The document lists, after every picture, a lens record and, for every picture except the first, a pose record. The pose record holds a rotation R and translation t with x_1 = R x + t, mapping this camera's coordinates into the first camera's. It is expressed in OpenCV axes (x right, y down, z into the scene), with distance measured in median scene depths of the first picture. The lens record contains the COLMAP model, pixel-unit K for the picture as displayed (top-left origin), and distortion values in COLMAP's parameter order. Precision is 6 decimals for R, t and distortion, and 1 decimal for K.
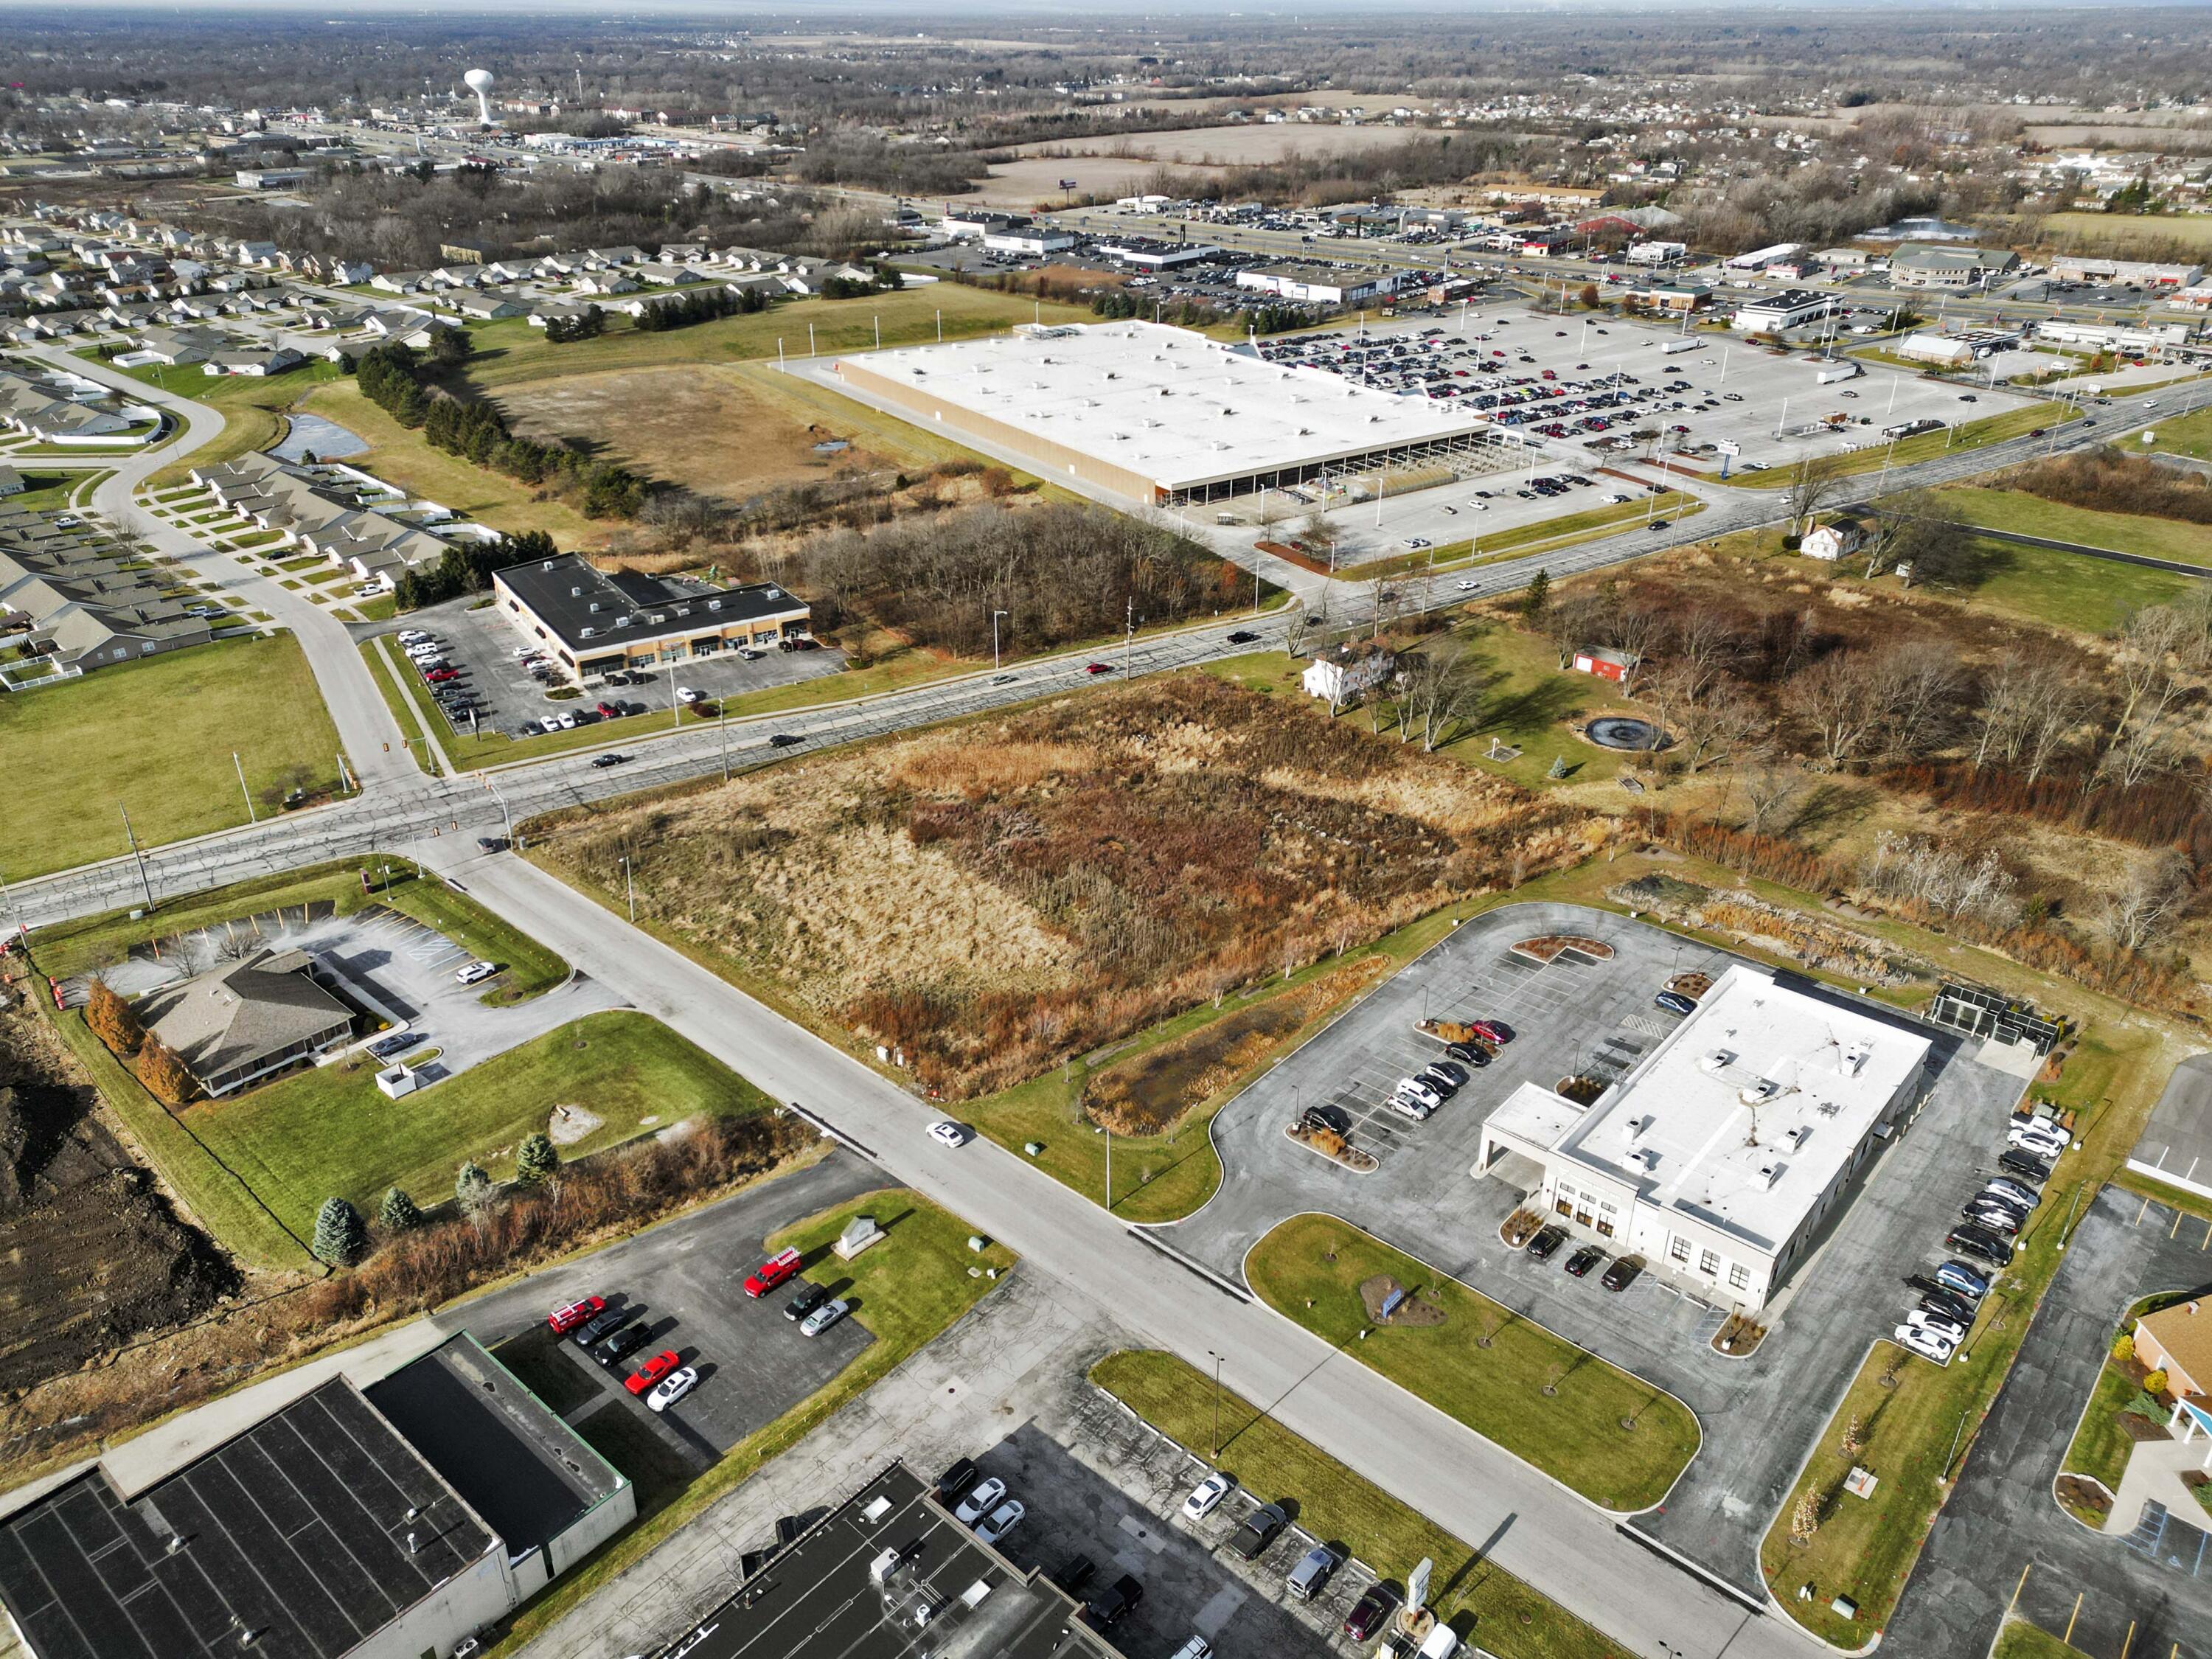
lens RADIAL K [[1595.0, 0, 1099.8], [0, 1595.0, 831.5], [0, 0, 1]] dist [0.077018, -0.063687]
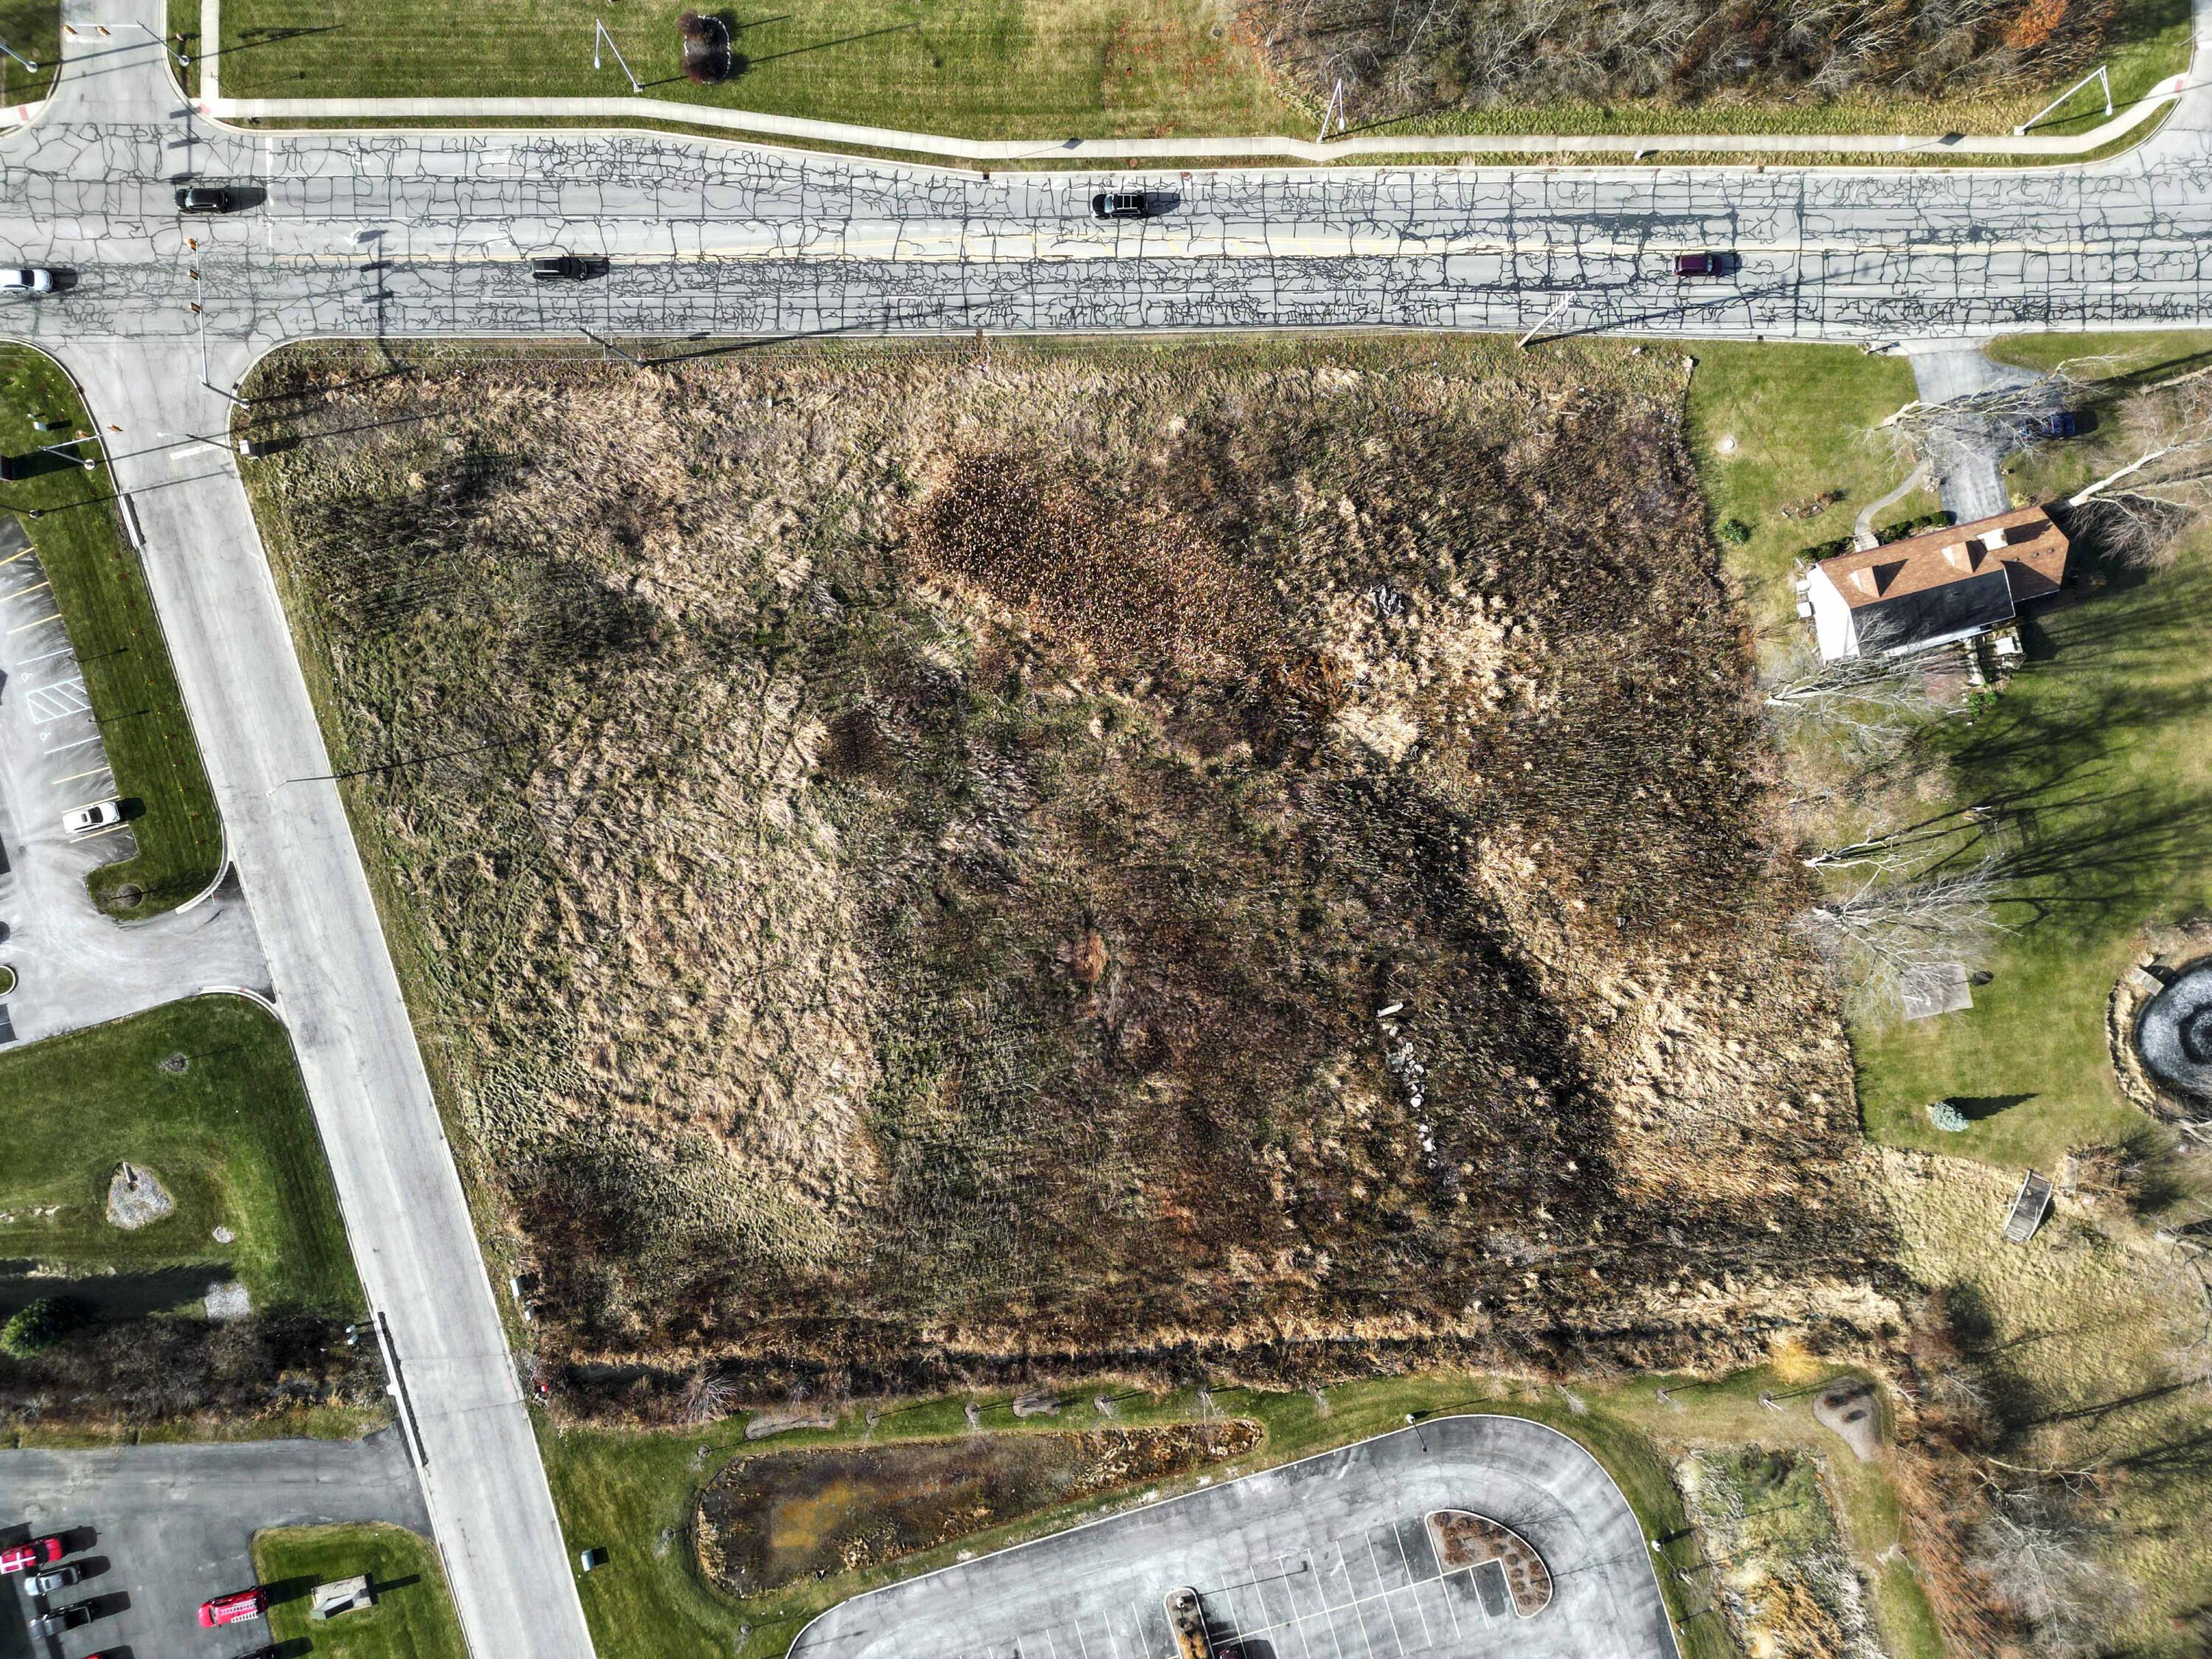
lens RADIAL K [[1595.0, 0, 1099.8], [0, 1595.0, 831.5], [0, 0, 1]] dist [0.077018, -0.063687]
pose [[0.845989, 0.533181, 0.004584, -0.018593], [-0.242517, 0.377114, 0.893852, -0.613075], [0.474856, -0.757300, 0.448340, 0.843131]]
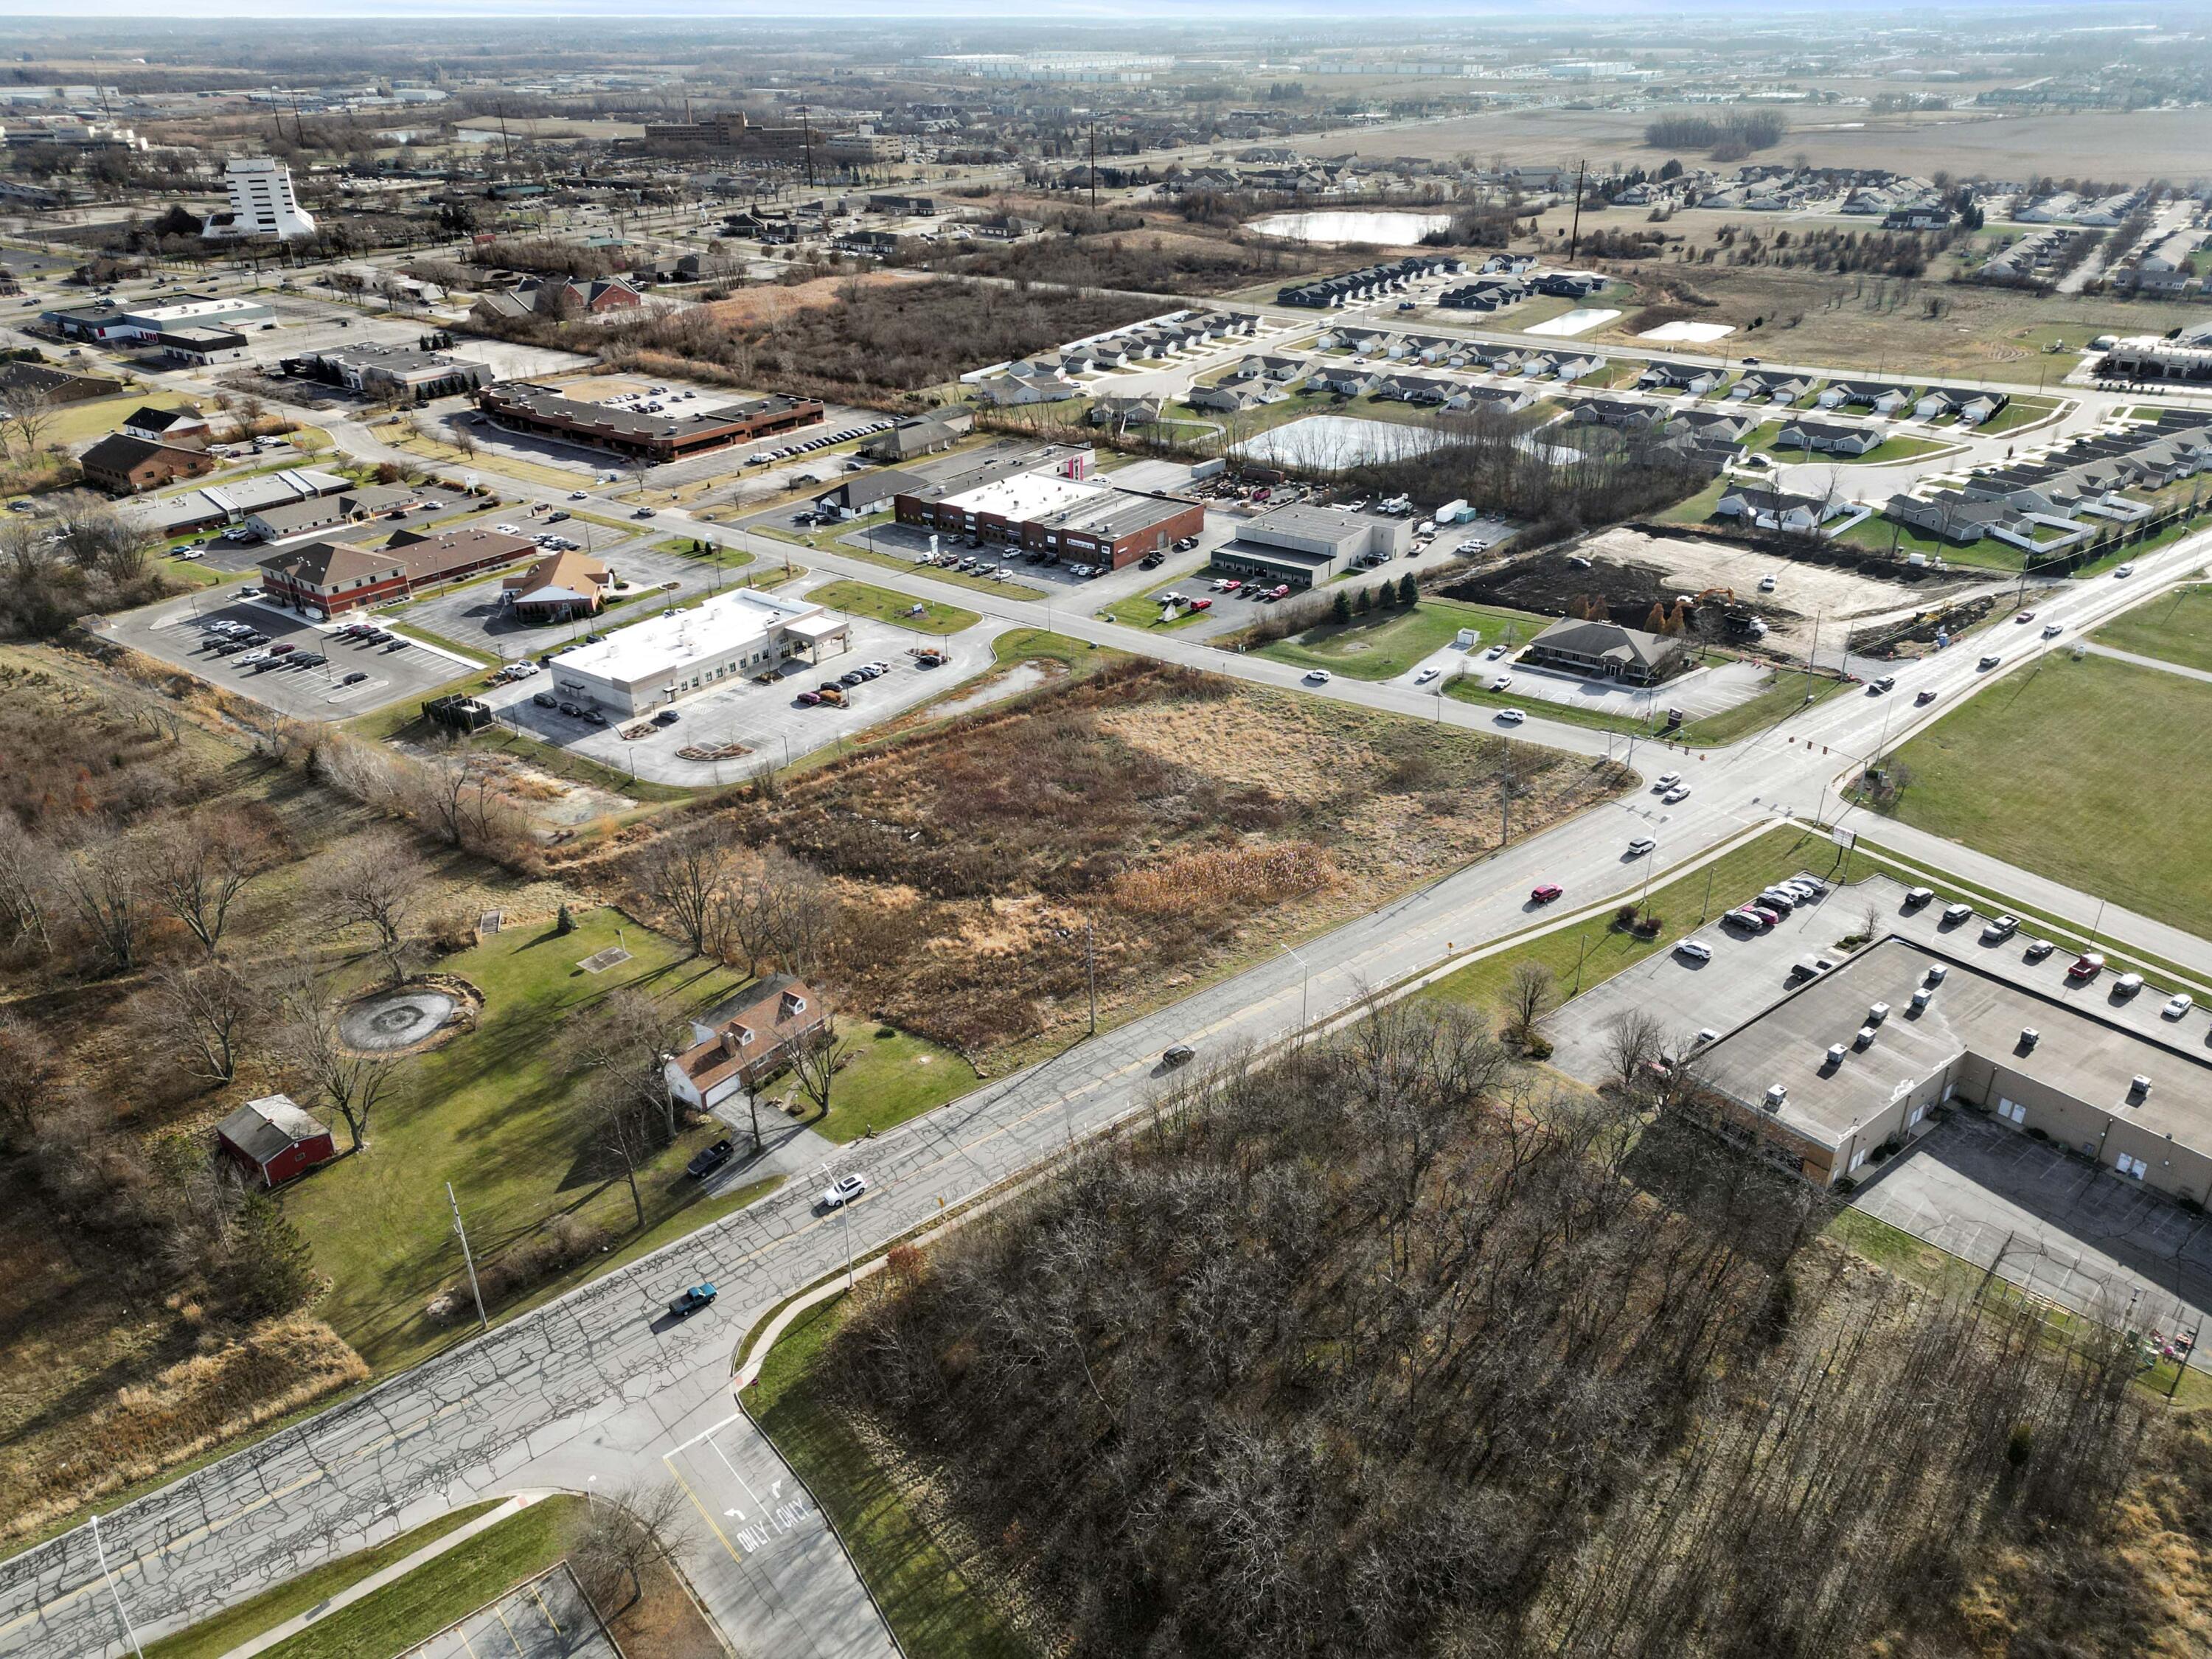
lens RADIAL K [[1595.0, 0, 1099.8], [0, 1595.0, 831.5], [0, 0, 1]] dist [0.077018, -0.063687]
pose [[-0.995521, 0.051594, -0.079218, 0.087300], [-0.033879, 0.587592, 0.808448, -0.930430], [0.088259, 0.807511, -0.583212, 1.816925]]
